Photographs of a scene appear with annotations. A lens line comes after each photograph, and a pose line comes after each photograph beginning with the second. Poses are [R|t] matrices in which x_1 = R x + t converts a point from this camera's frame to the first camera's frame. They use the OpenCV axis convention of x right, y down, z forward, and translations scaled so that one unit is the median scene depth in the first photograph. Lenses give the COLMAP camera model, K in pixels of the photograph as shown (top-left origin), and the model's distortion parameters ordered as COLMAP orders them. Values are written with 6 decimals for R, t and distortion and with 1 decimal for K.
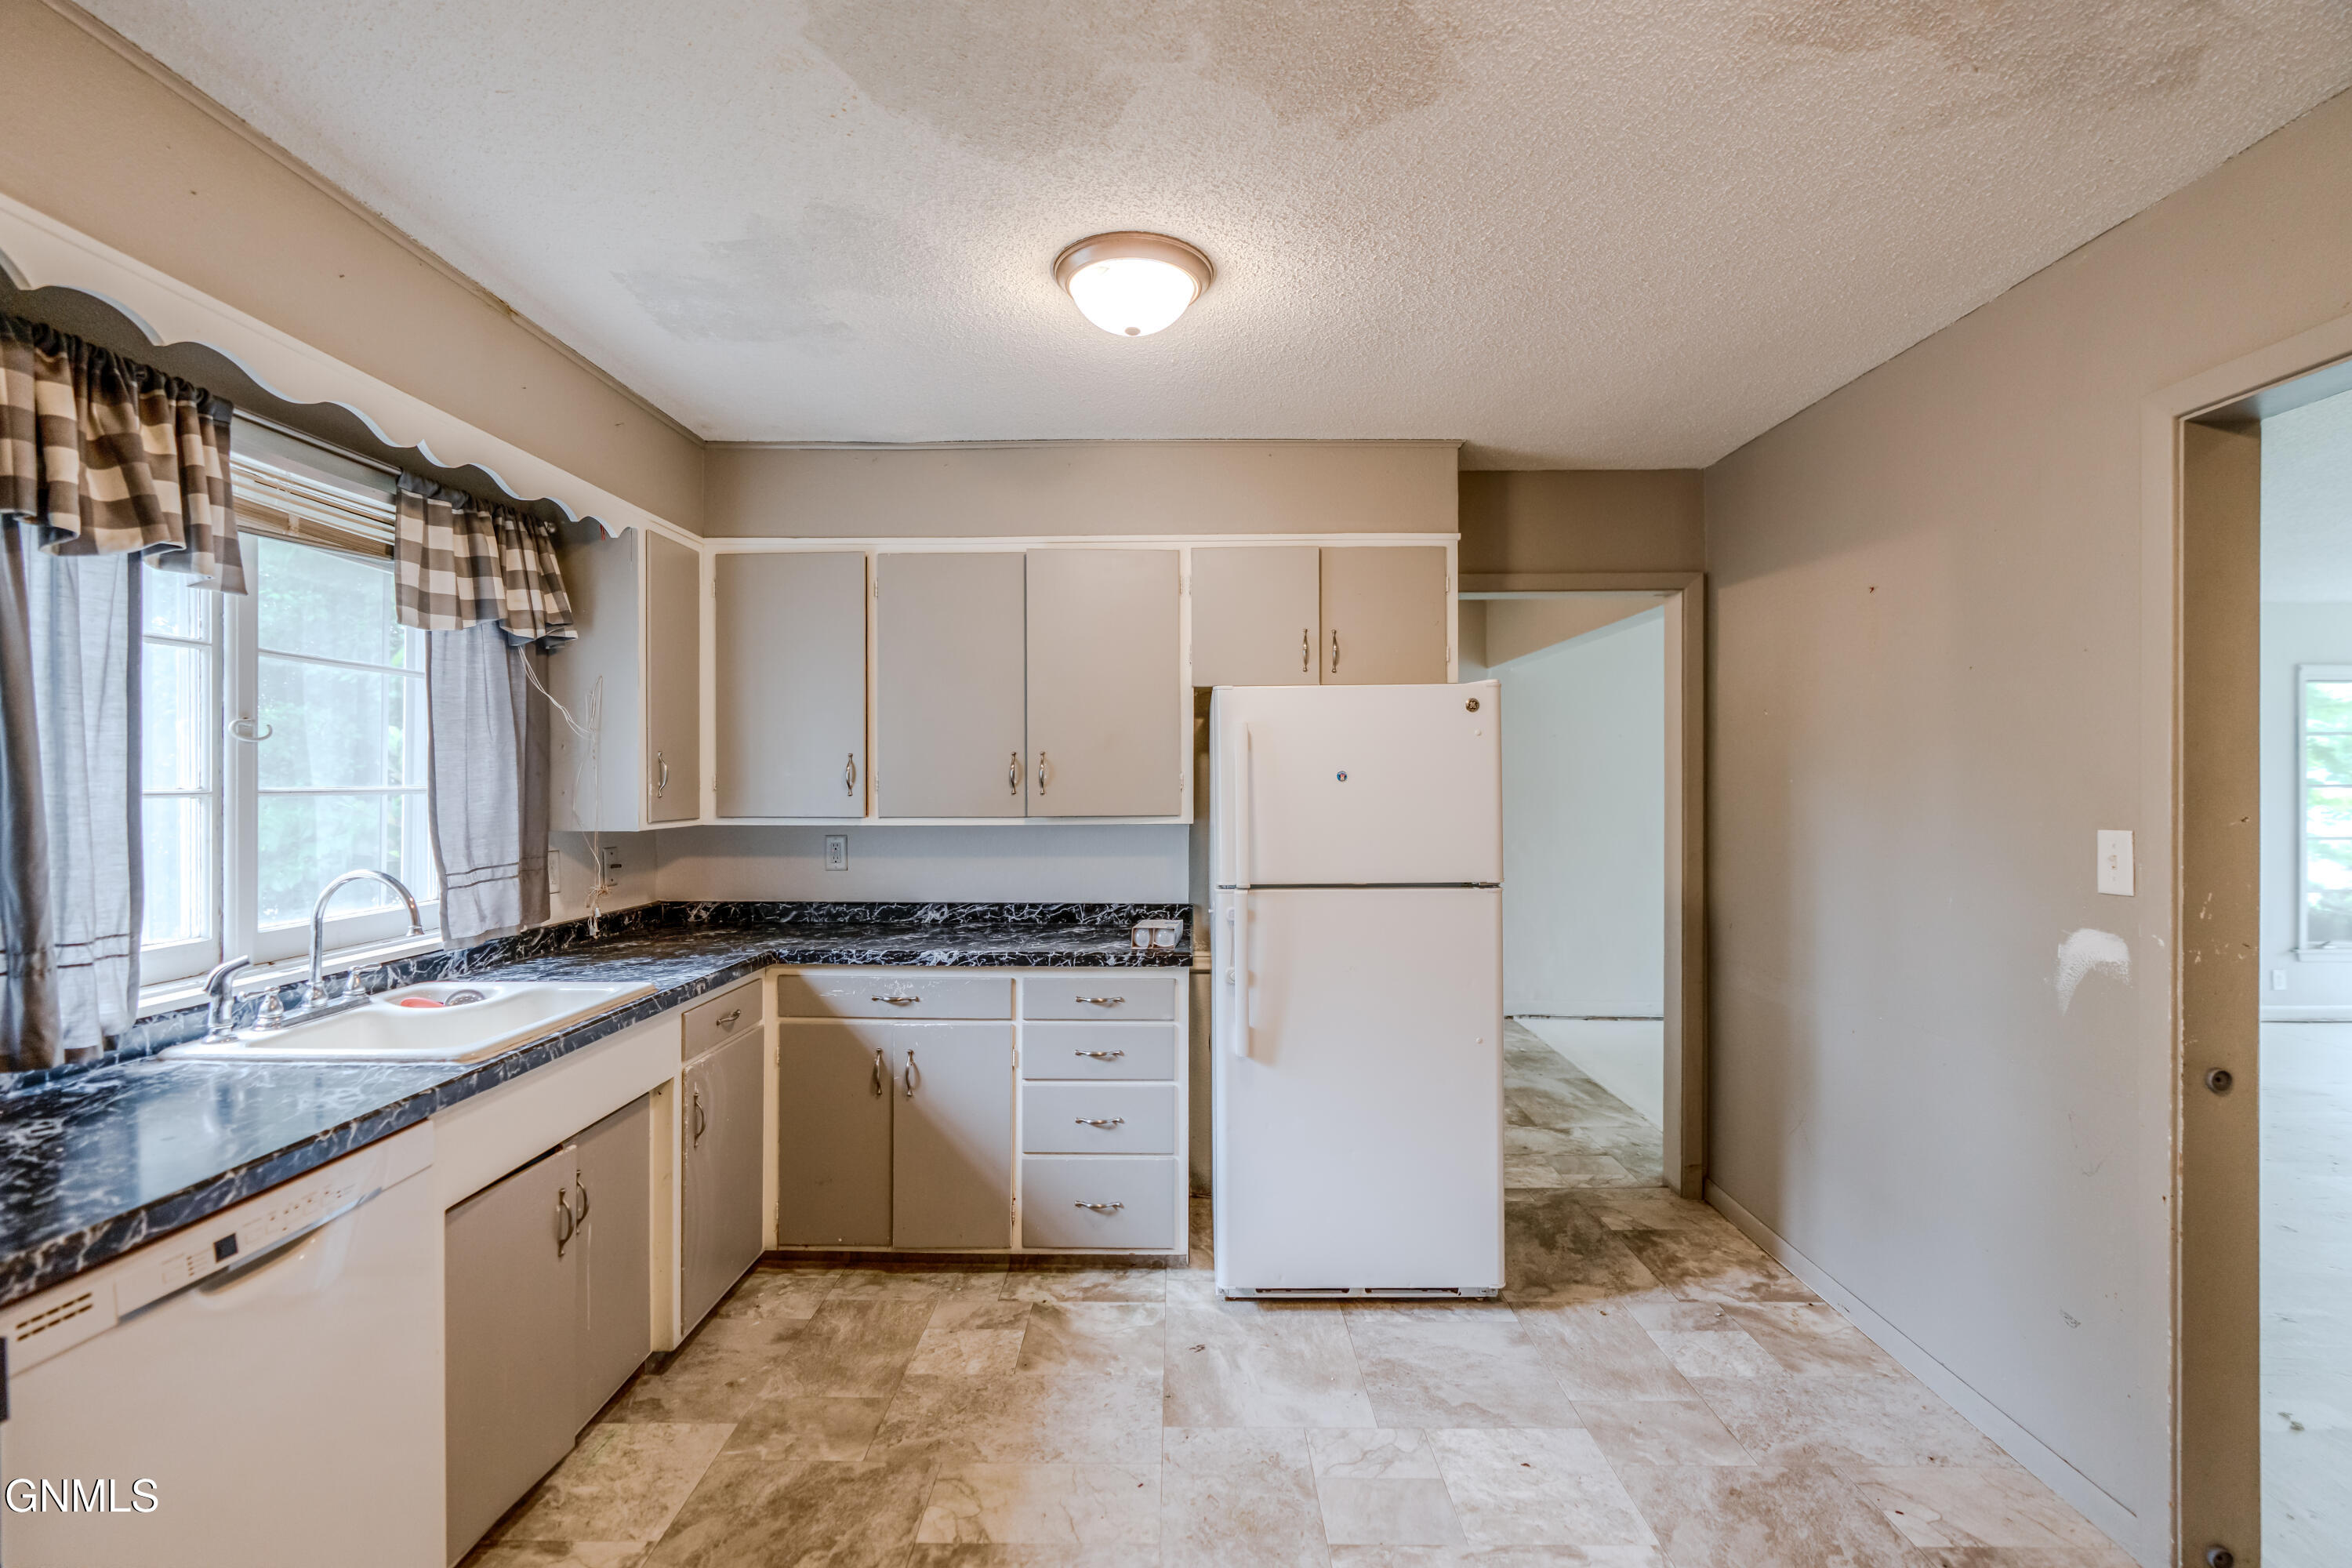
lens RADIAL K [[1066.8, 0, 1182.3], [0, 1066.8, 779.2], [0, 0, 1]] dist [-0.006895, 0.000739]
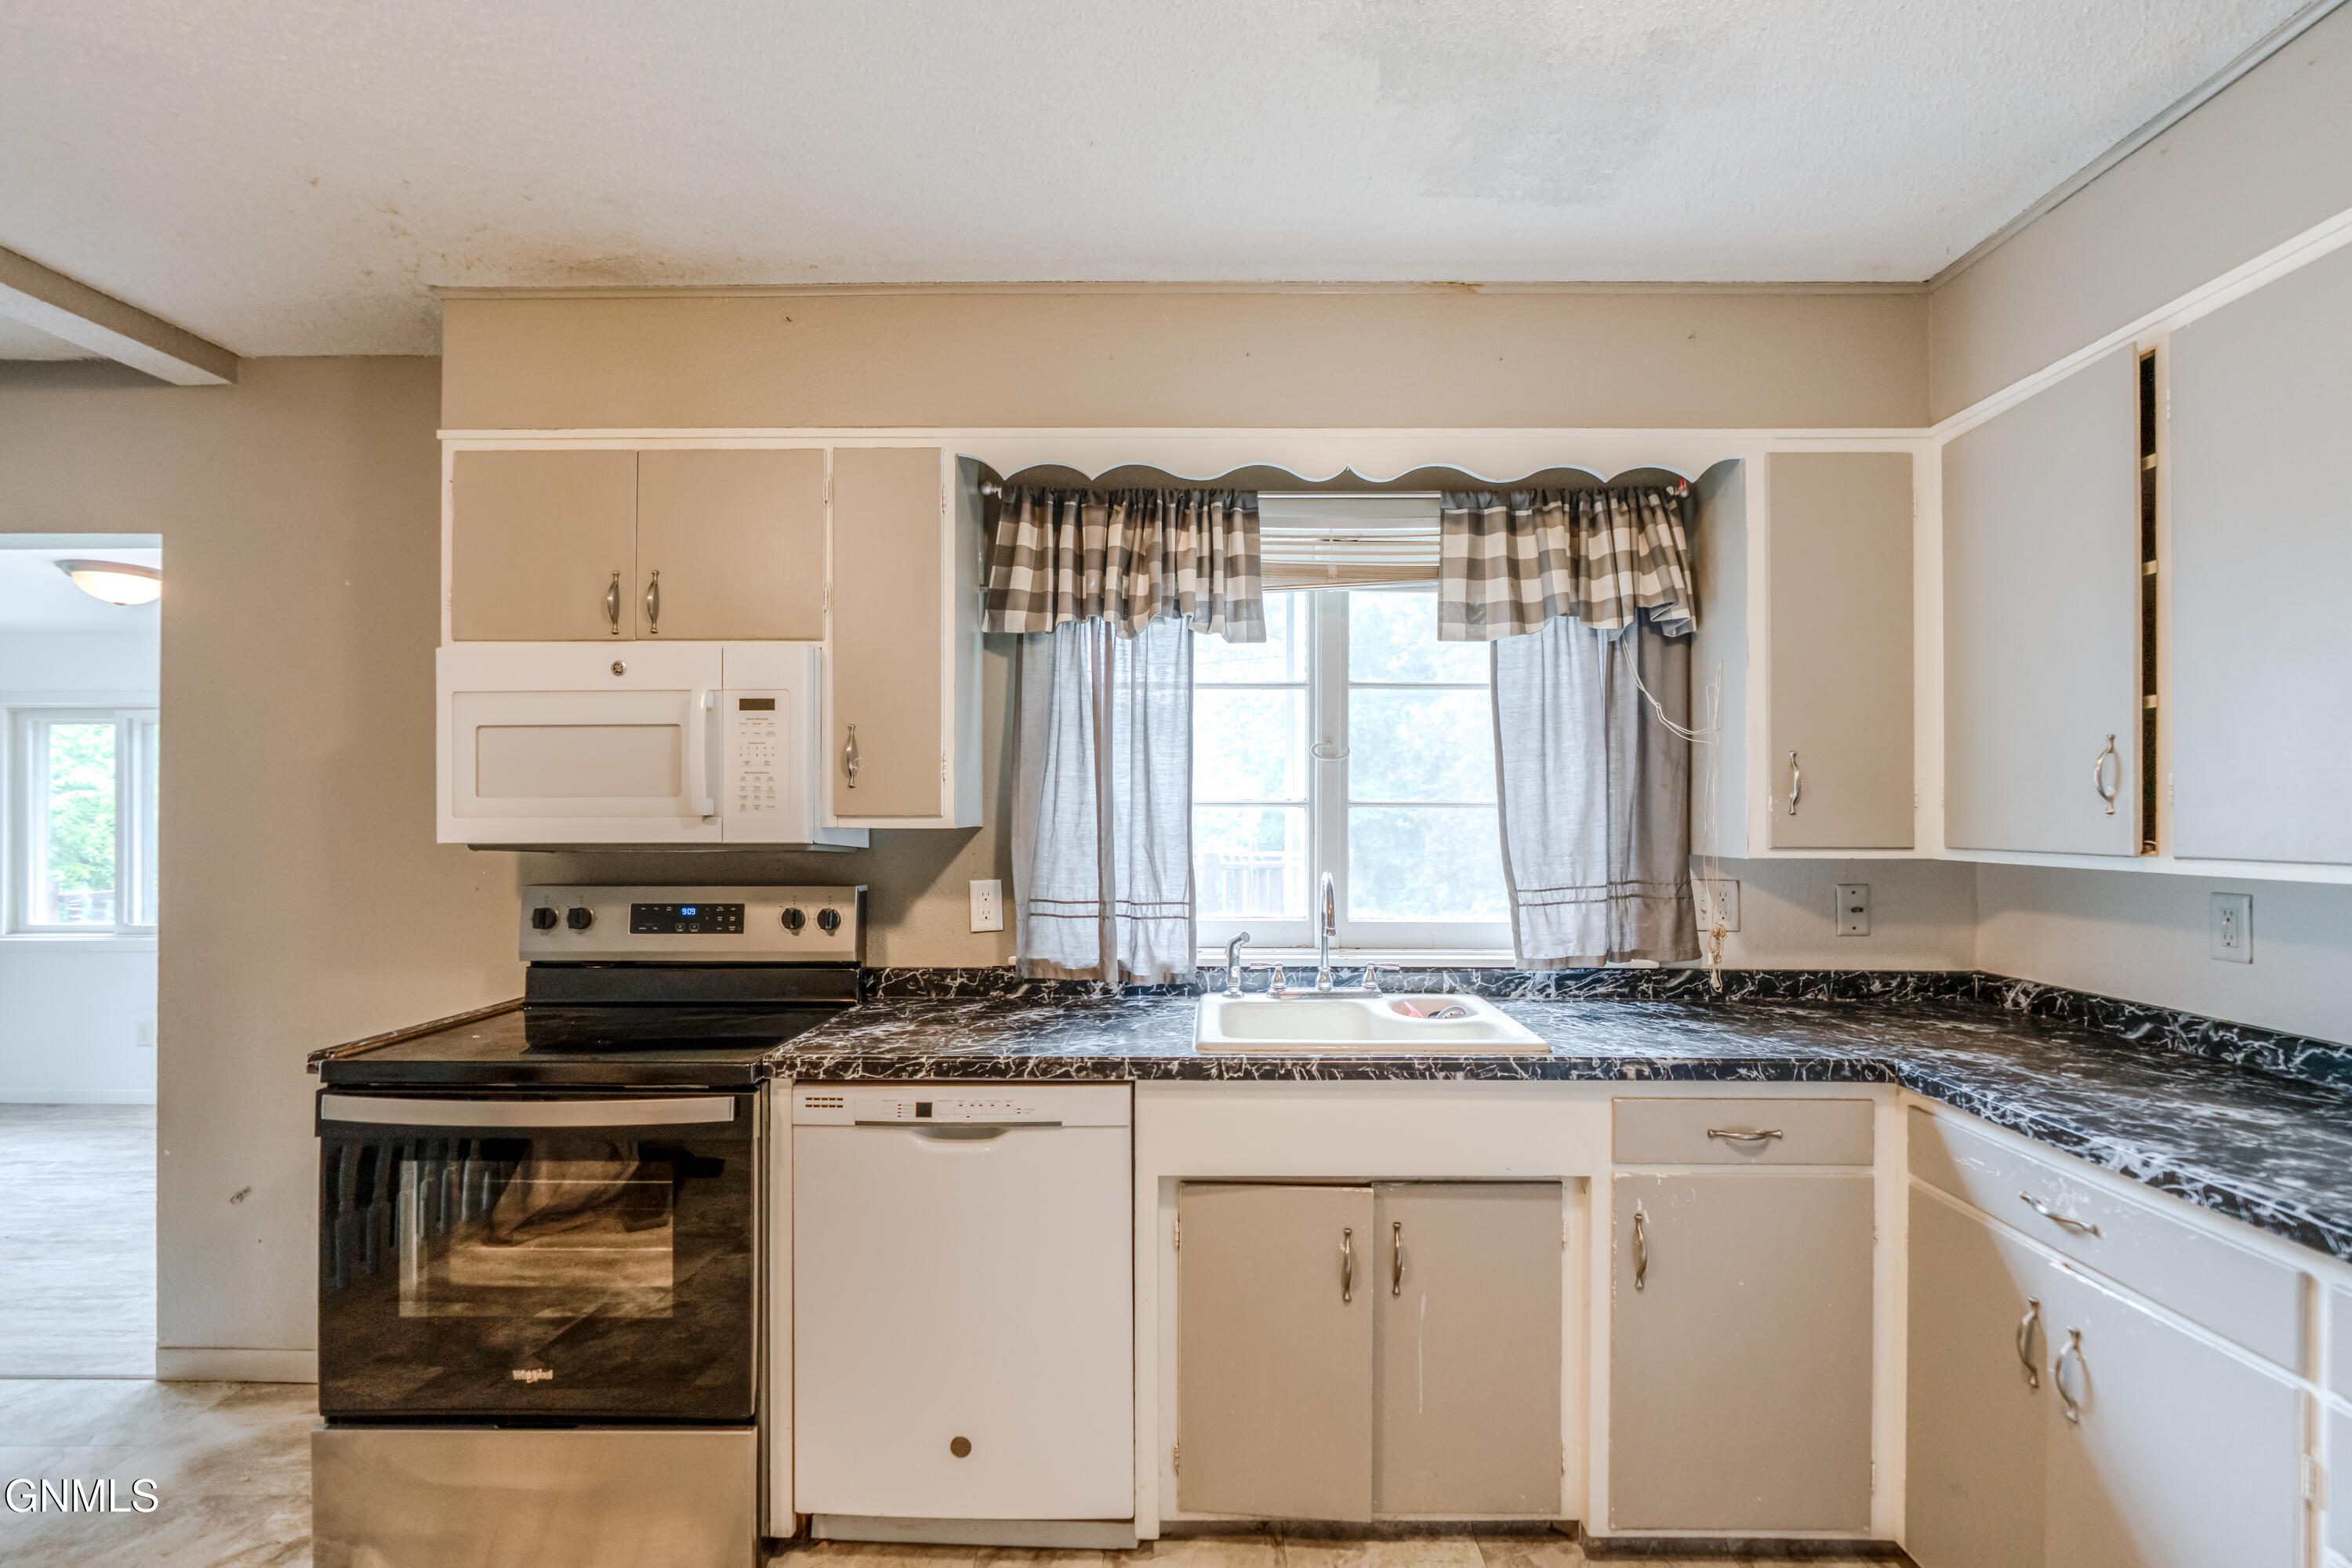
lens RADIAL K [[1074.1, 0, 1204.8], [0, 1074.1, 812.5], [0, 0, 1]] dist [-0.007029, 0.000043]
pose [[0.002250, -0.002476, -0.999994, 0.280706], [-0.003088, 0.999992, -0.002483, 0.022022], [0.999993, 0.003093, 0.002242, 0.705420]]
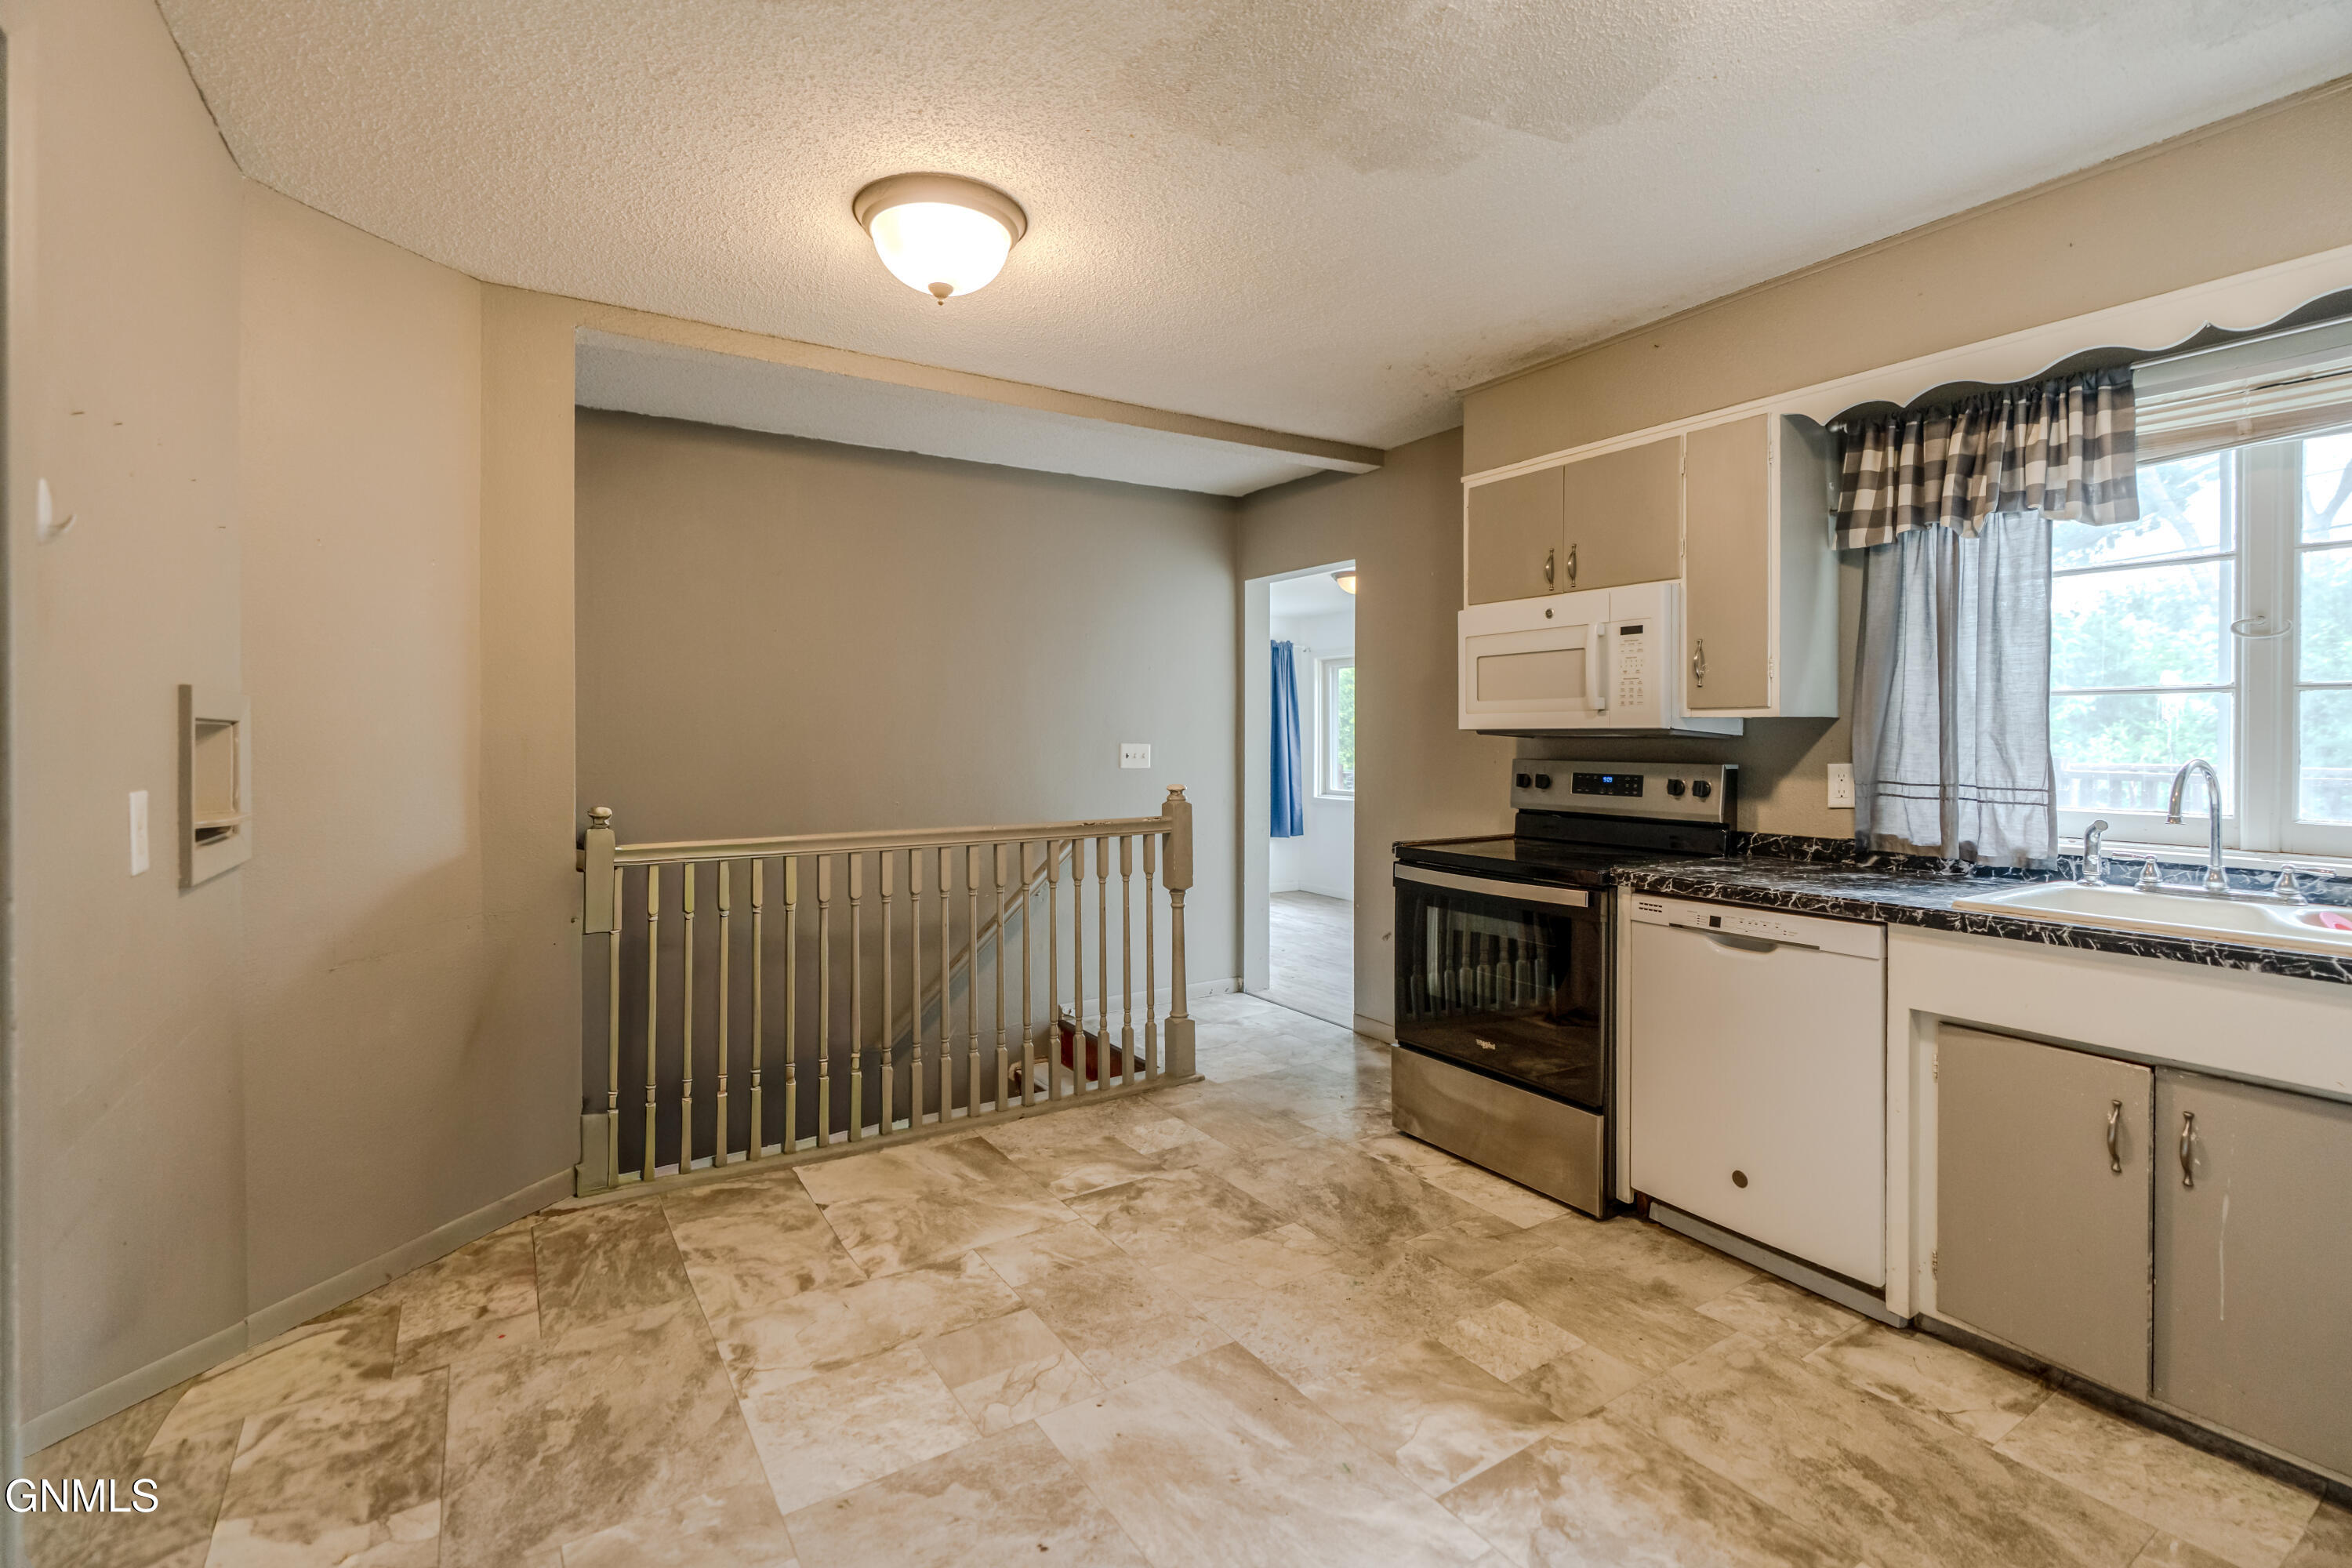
lens RADIAL K [[1081.9, 0, 1183.0], [0, 1081.9, 742.6], [0, 0, 1]] dist [0.000498, 0.001030]
pose [[-0.838551, 0.005533, -0.544796, 0.508290], [-0.000996, 0.999931, 0.011689, 0.047224], [0.544823, 0.010345, -0.838487, 1.091175]]
